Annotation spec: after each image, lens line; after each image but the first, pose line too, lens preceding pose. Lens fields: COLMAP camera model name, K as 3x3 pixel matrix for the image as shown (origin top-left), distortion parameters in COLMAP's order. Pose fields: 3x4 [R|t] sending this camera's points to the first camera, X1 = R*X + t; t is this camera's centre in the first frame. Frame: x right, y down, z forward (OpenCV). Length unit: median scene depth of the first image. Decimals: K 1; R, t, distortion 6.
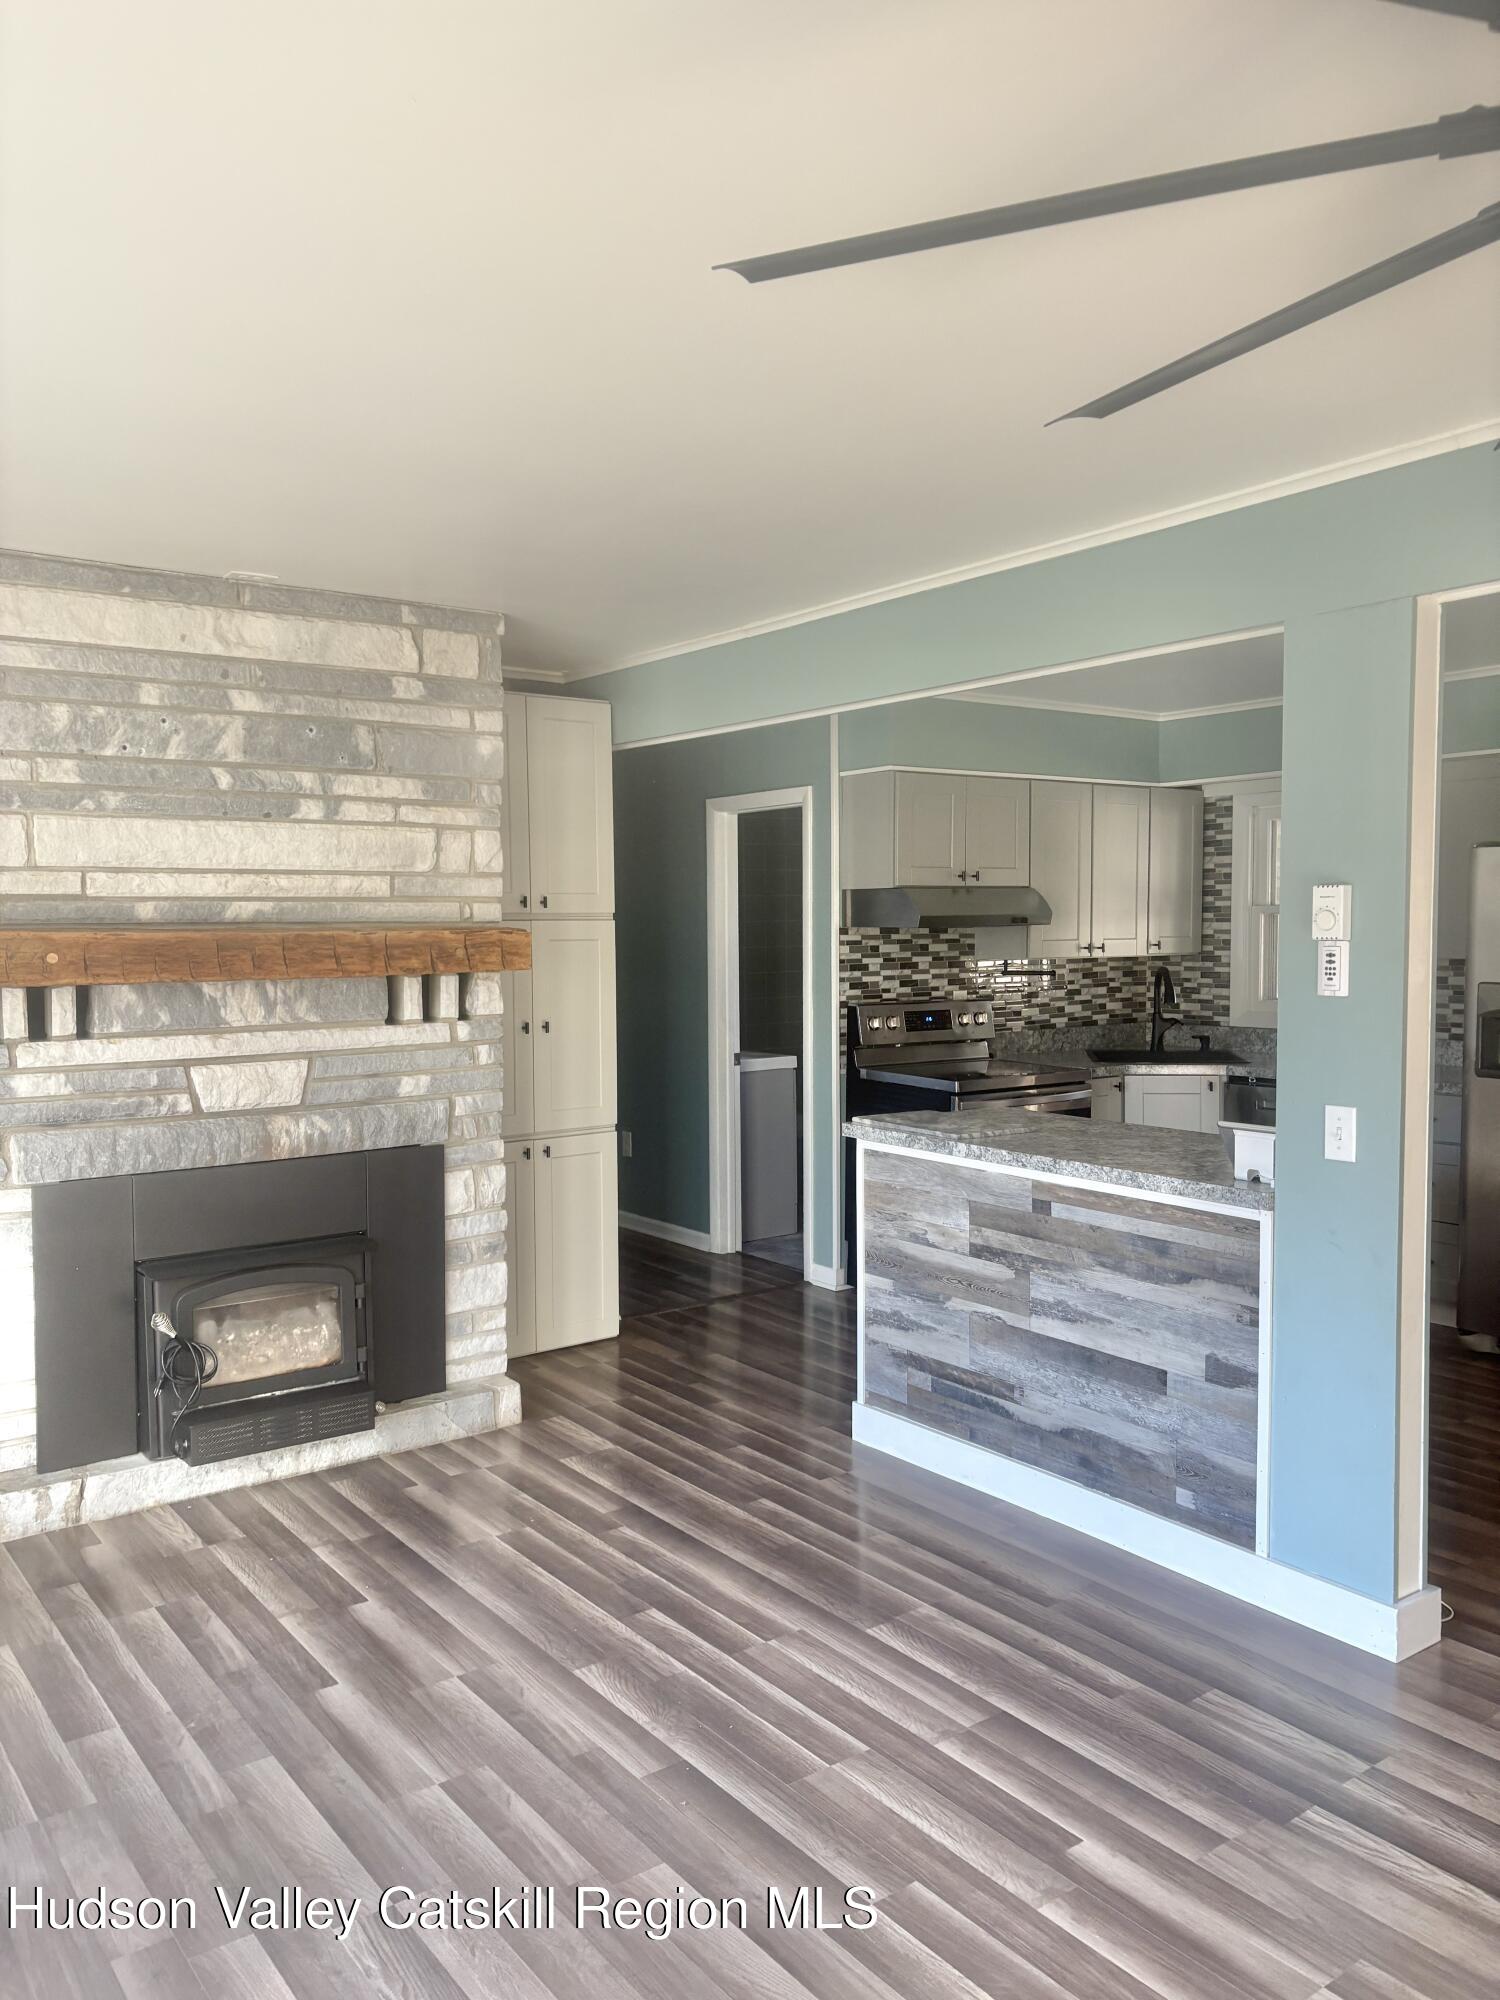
lens RADIAL K [[1493.1, 0, 738.6], [0, 1493.1, 1002.2], [0, 0, 1]] dist [0.013740, -0.003485]
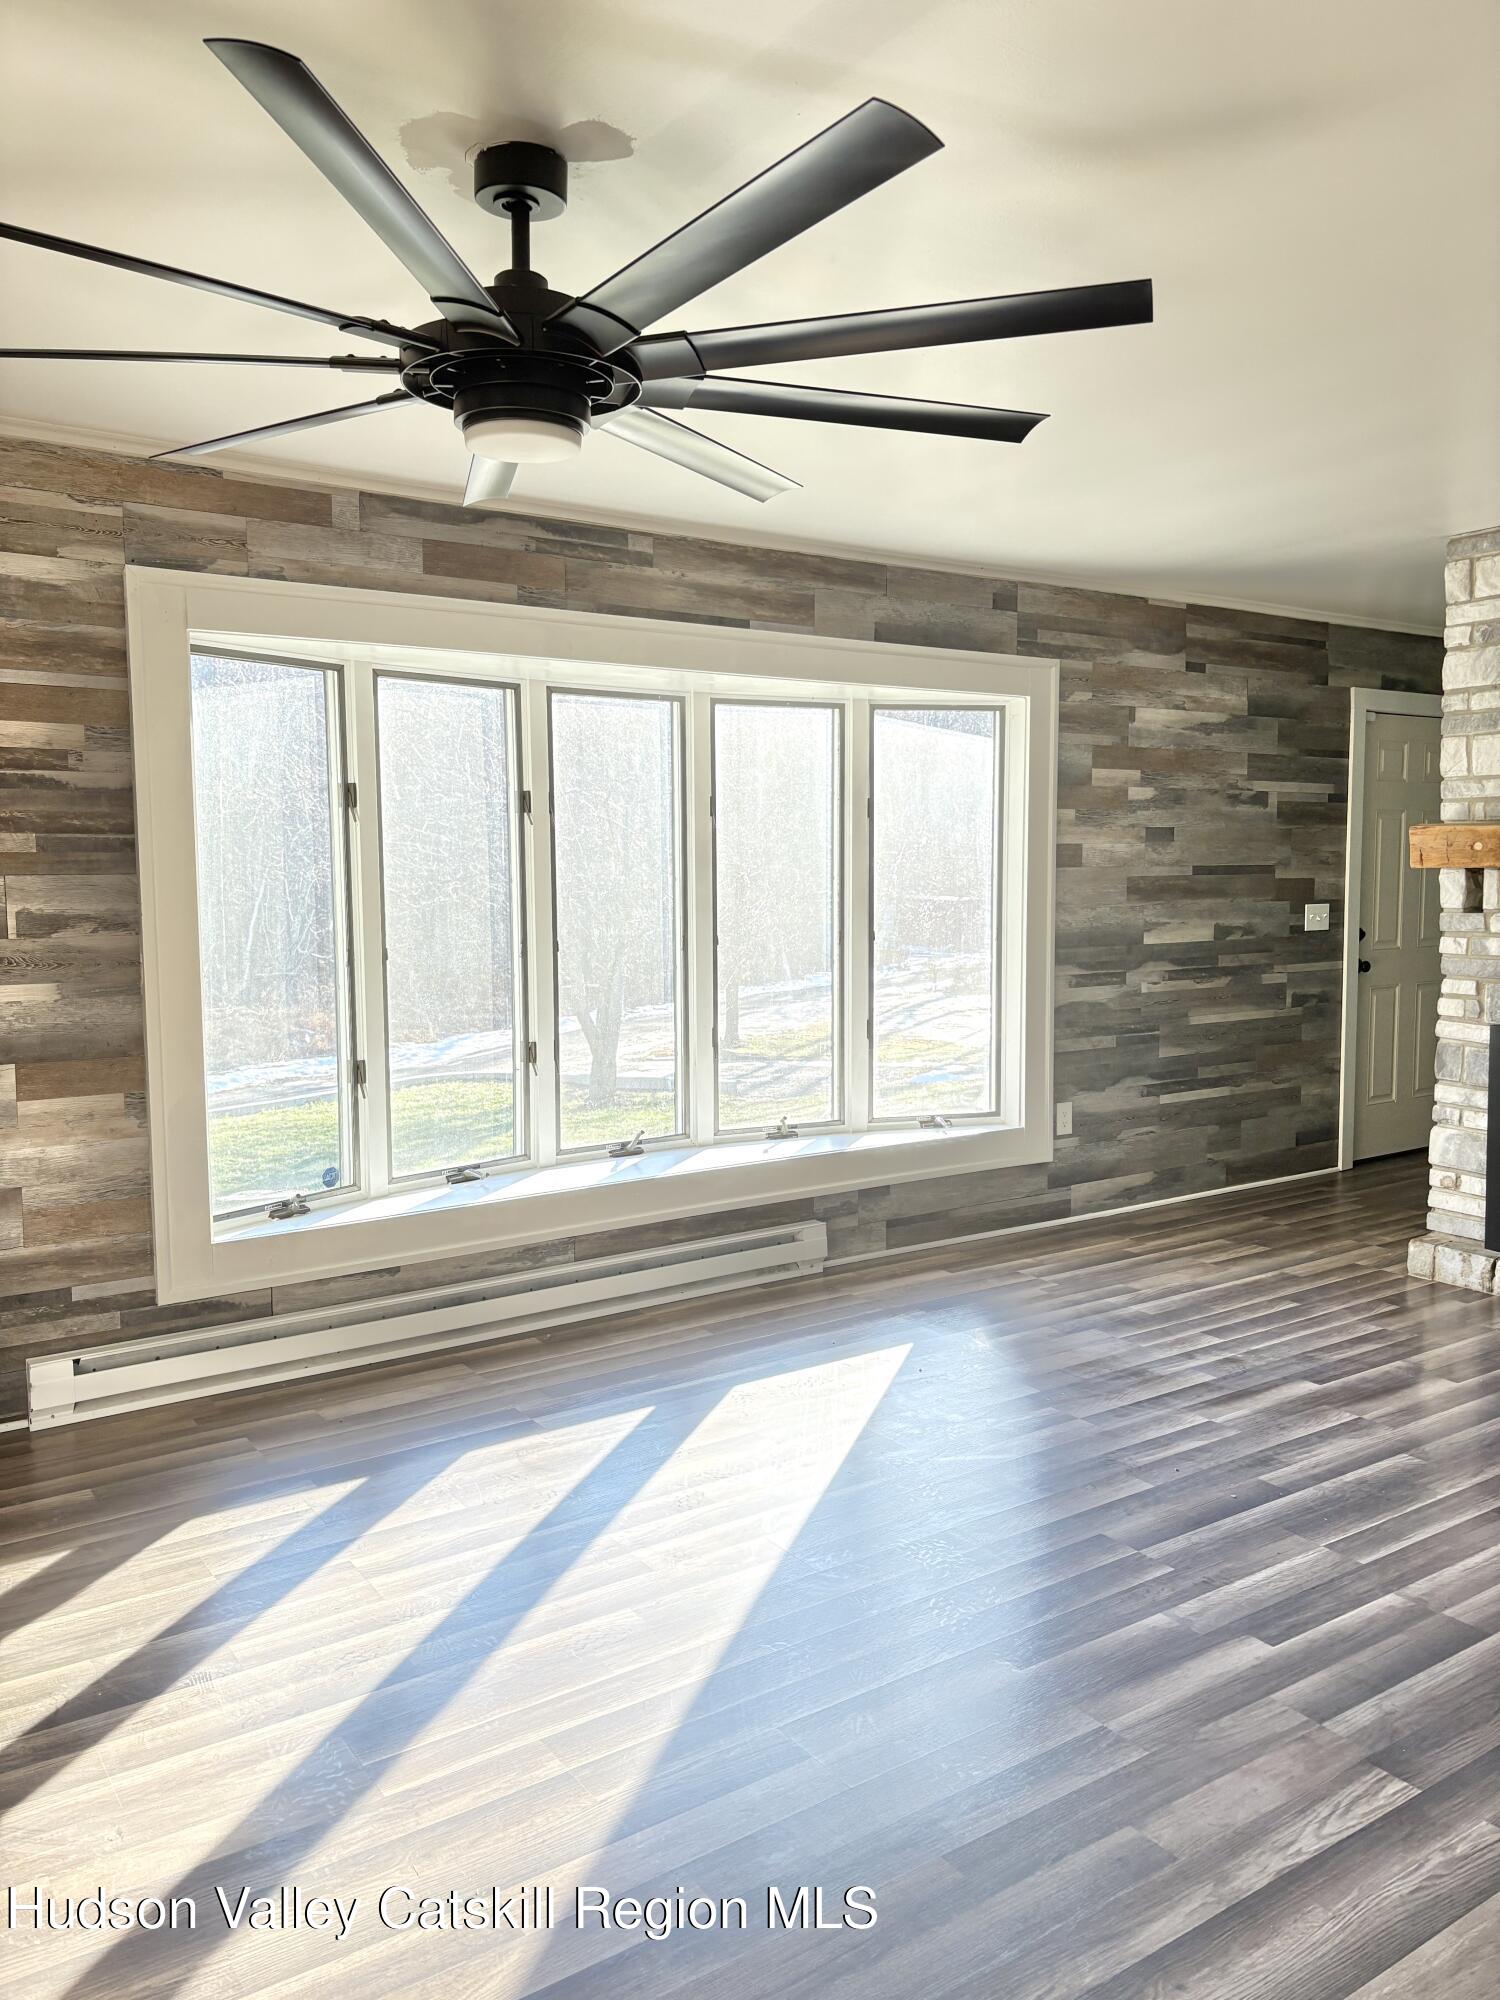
lens RADIAL K [[1493.1, 0, 747.4], [0, 1493.1, 1007.5], [0, 0, 1]] dist [0.013740, -0.003485]
pose [[-0.046791, 0.104869, -0.993385, 0.876984], [-0.039260, 0.993512, 0.106732, -0.004448], [0.998133, 0.043995, -0.042370, 0.438355]]
